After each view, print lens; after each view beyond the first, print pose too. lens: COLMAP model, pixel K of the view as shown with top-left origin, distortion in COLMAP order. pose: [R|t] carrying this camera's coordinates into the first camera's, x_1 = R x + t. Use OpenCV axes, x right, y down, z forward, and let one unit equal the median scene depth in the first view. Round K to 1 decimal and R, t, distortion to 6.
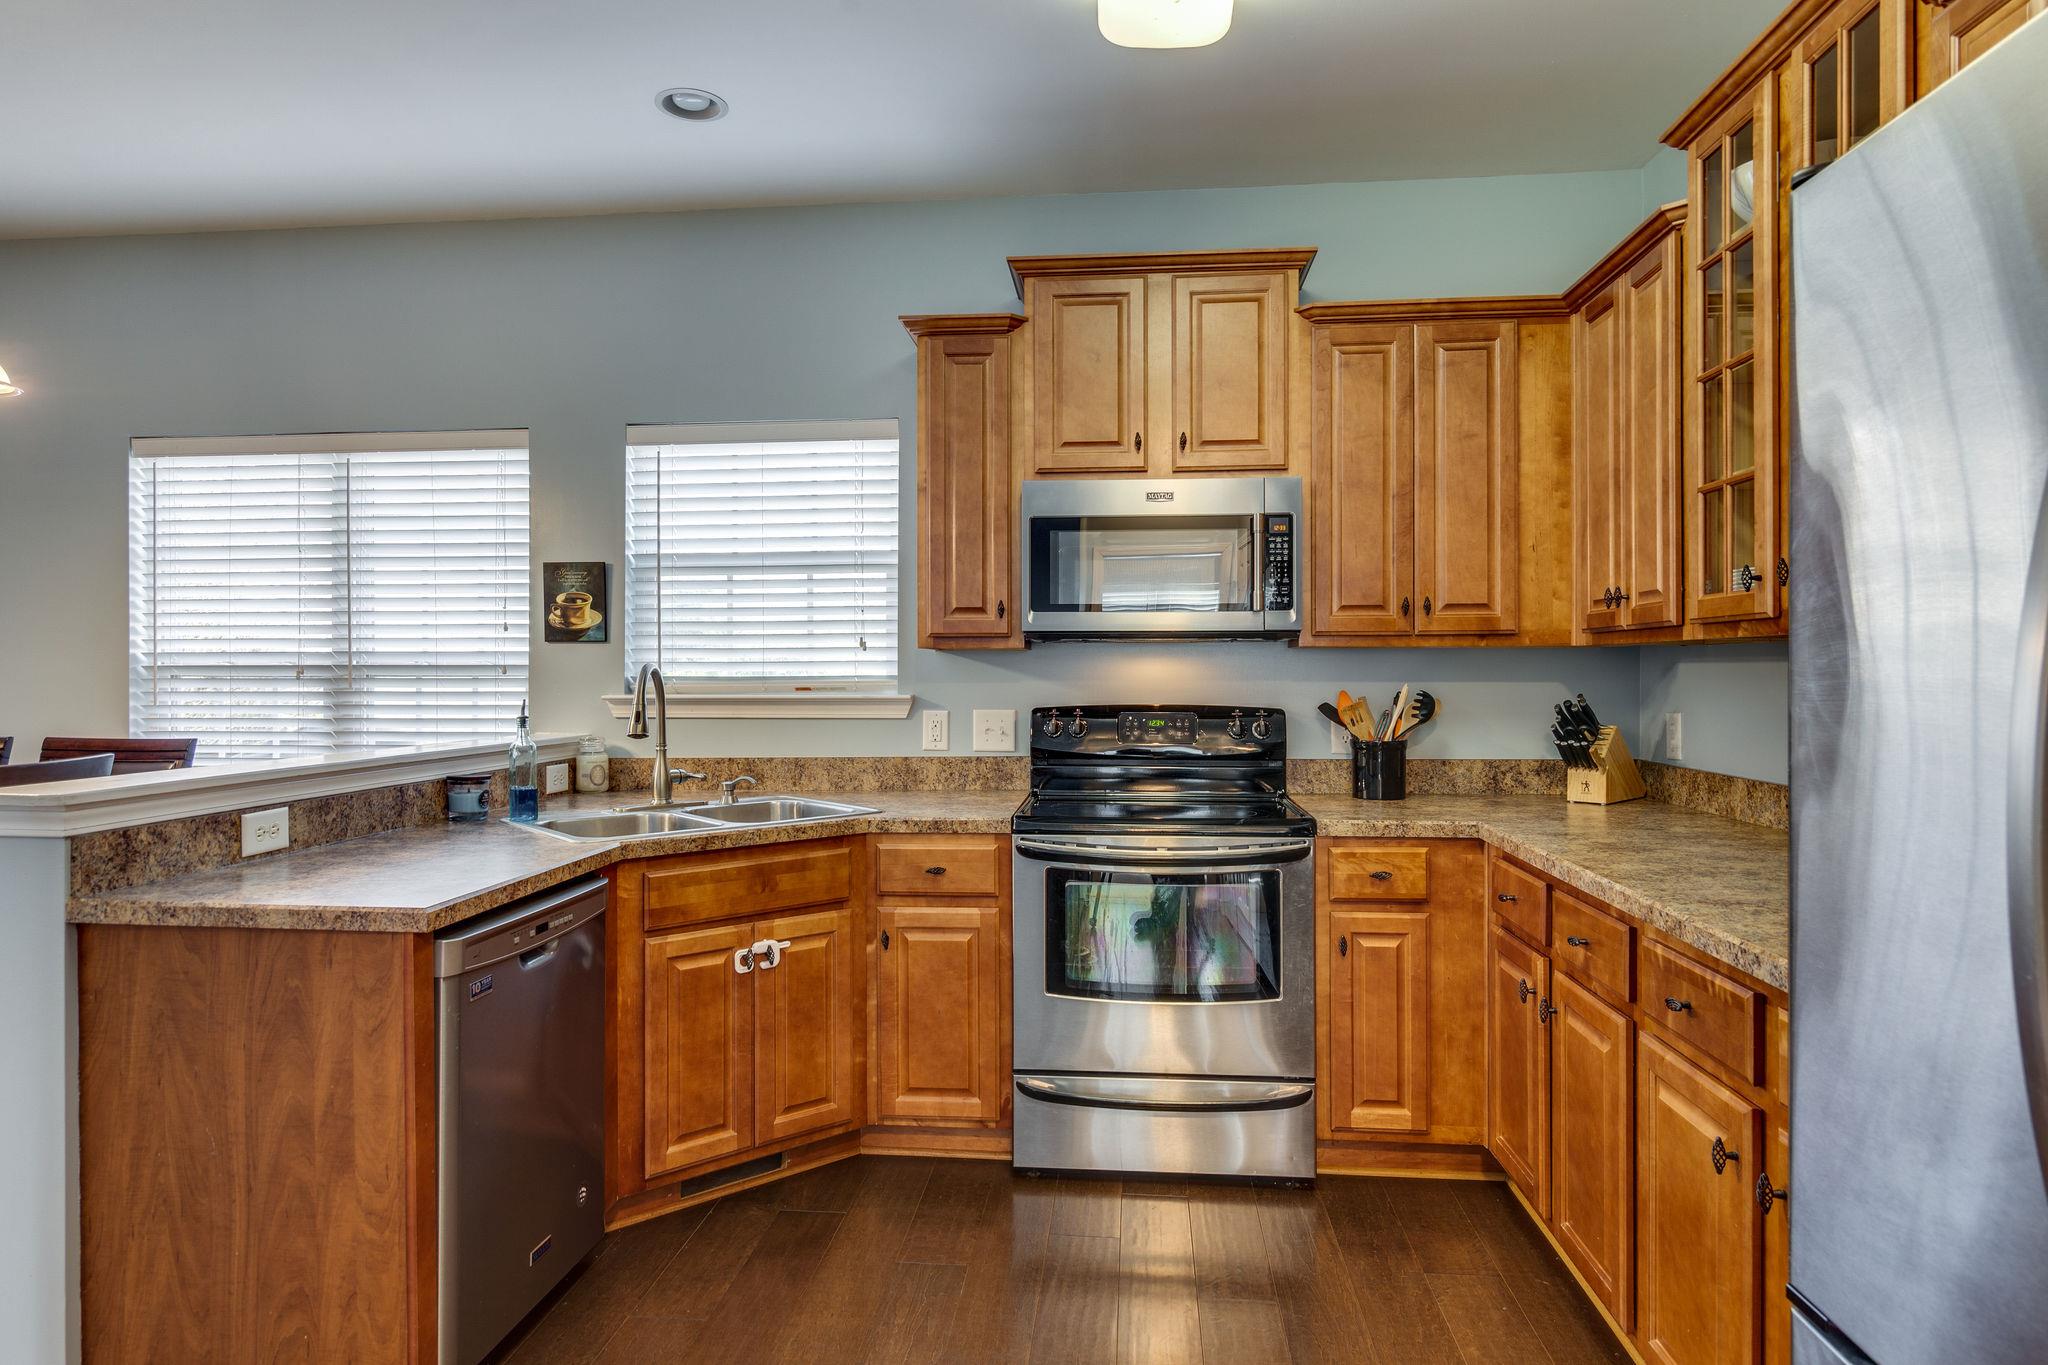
lens RADIAL K [[1173.8, 0, 1024.0], [0, 1173.8, 682.5], [0, 0, 1]] dist [-0.000801, 0.000507]
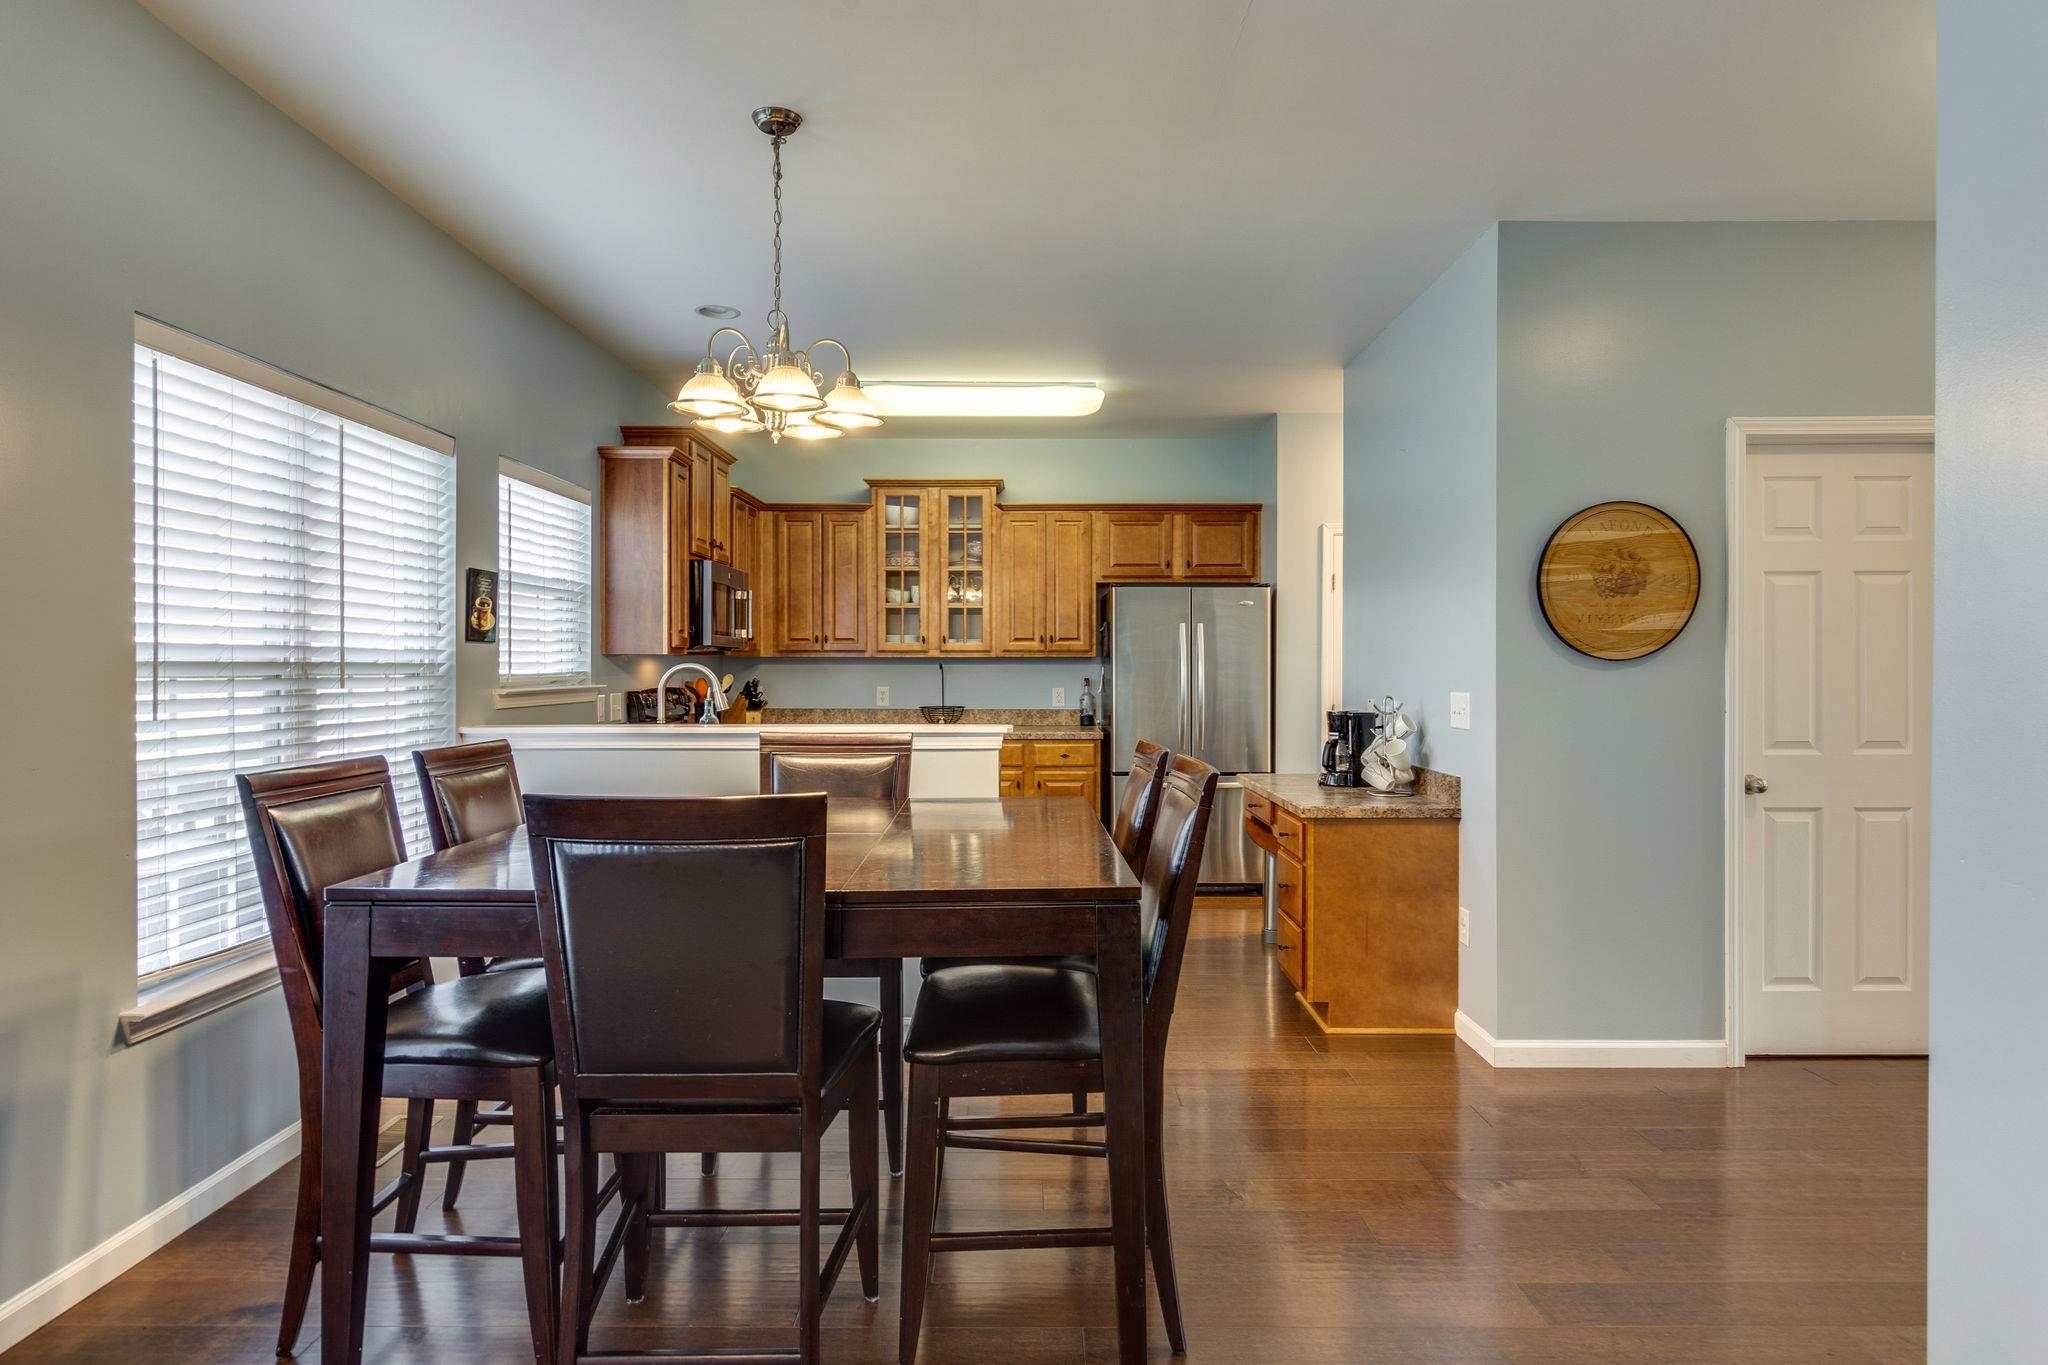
lens RADIAL K [[1139.4, 0, 1024.0], [0, 1139.4, 682.5], [0, 0, 1]] dist [0.000624, 0.000170]
pose [[-0.095903, -0.014729, 0.995282, -2.443213], [0.007196, 0.999854, 0.015490, -0.015821], [-0.995365, 0.008647, -0.095783, 0.970556]]
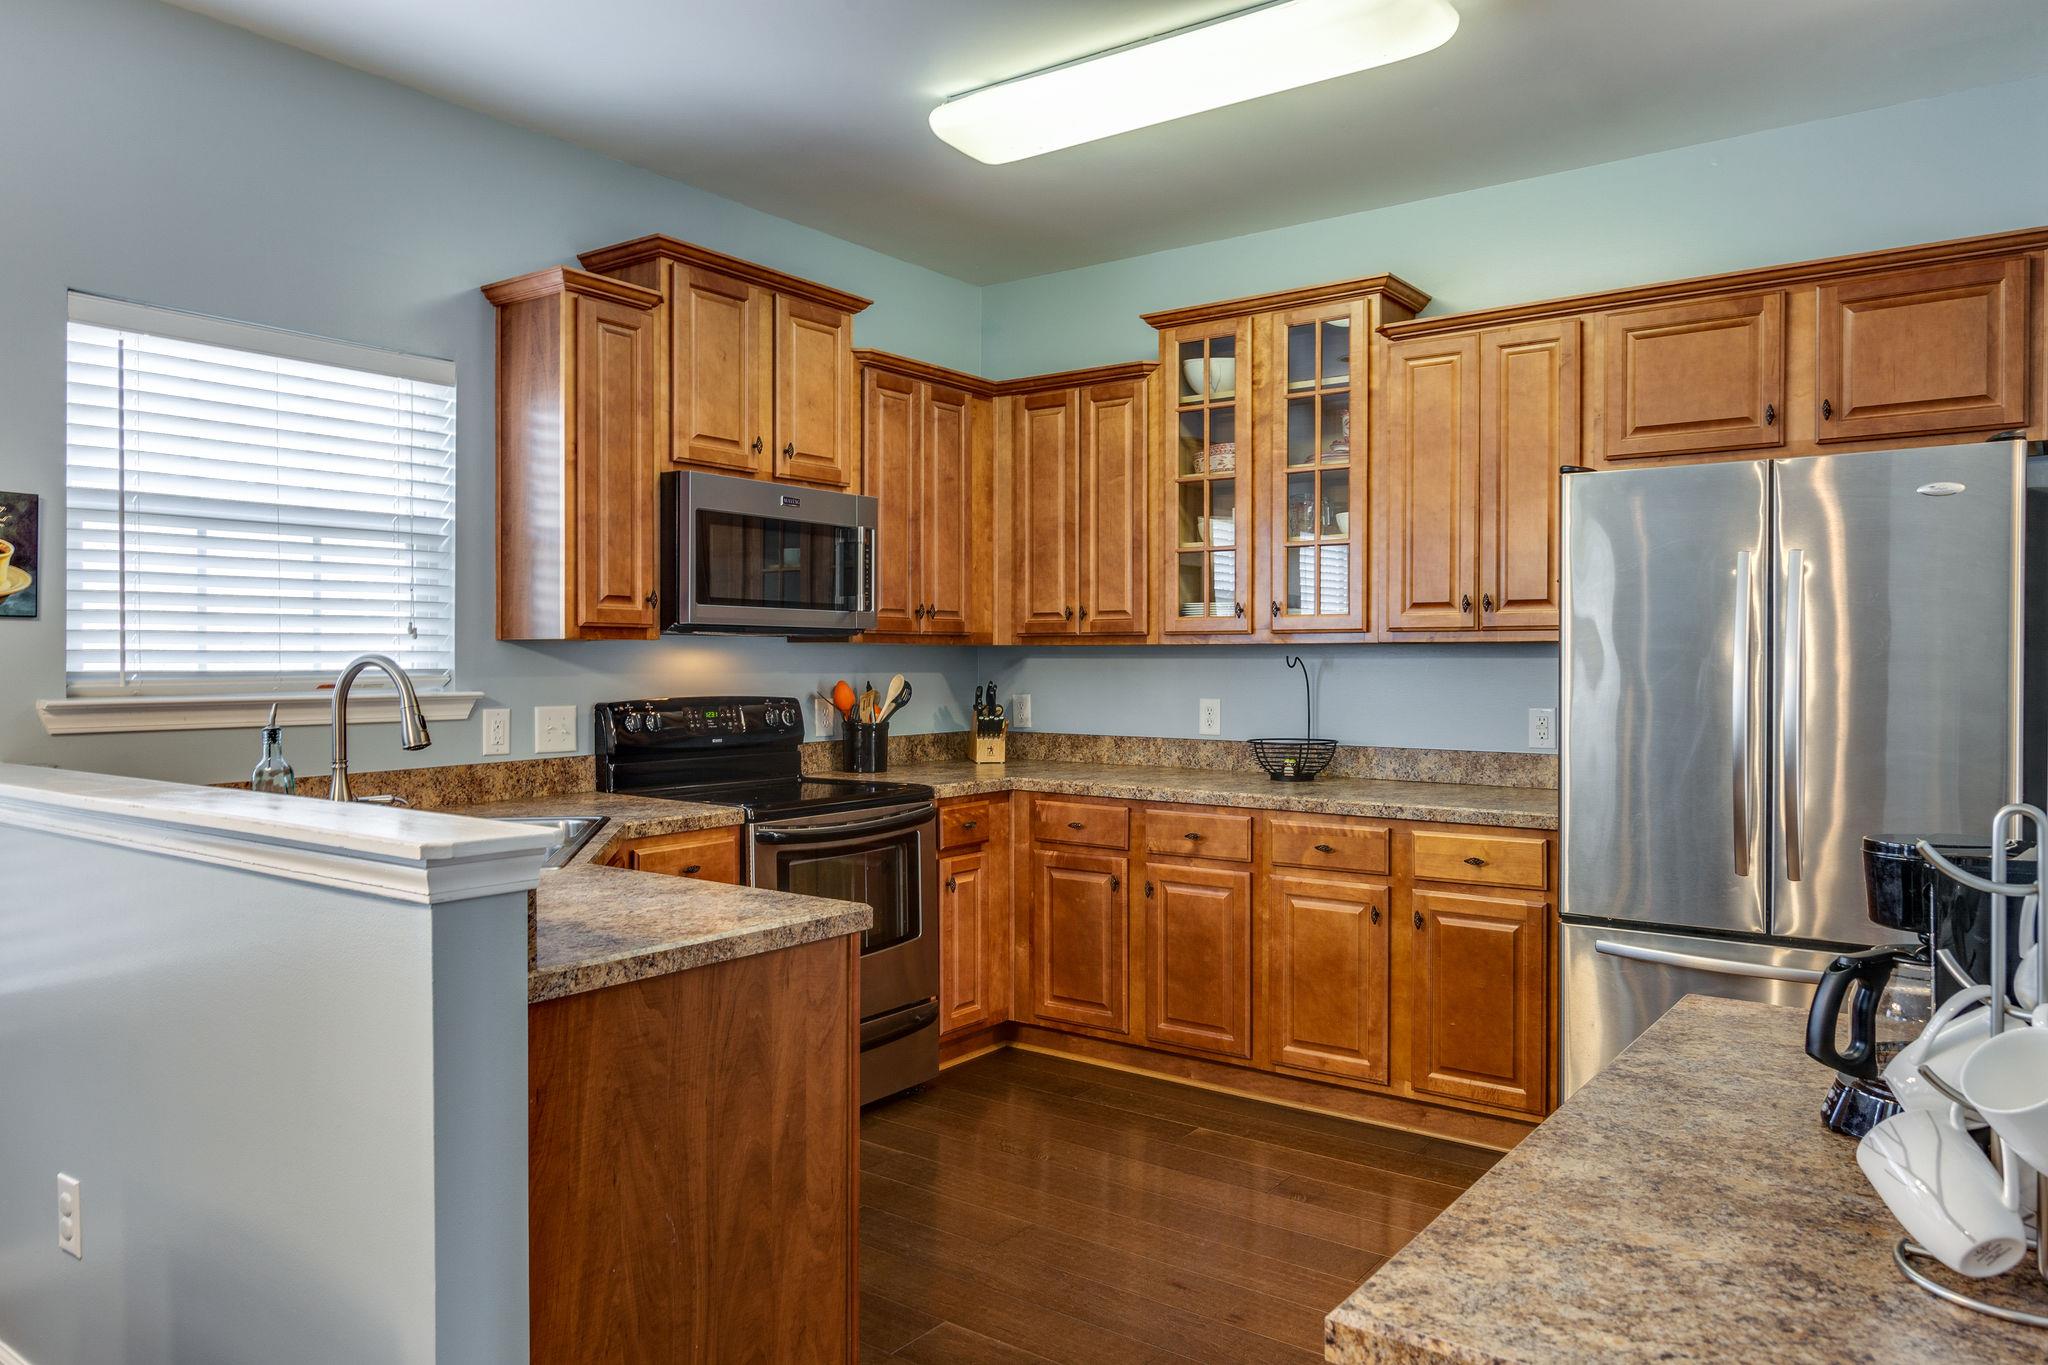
lens RADIAL K [[1381.1, 0, 1019.9], [0, 1381.1, 674.7], [0, 0, 1]] dist [-0.000997, -0.000372]
pose [[0.510516, -0.007079, 0.859839, -1.193147], [0.005165, 0.999973, 0.005166, -0.007200], [-0.859853, 0.001803, 0.510539, 0.236776]]
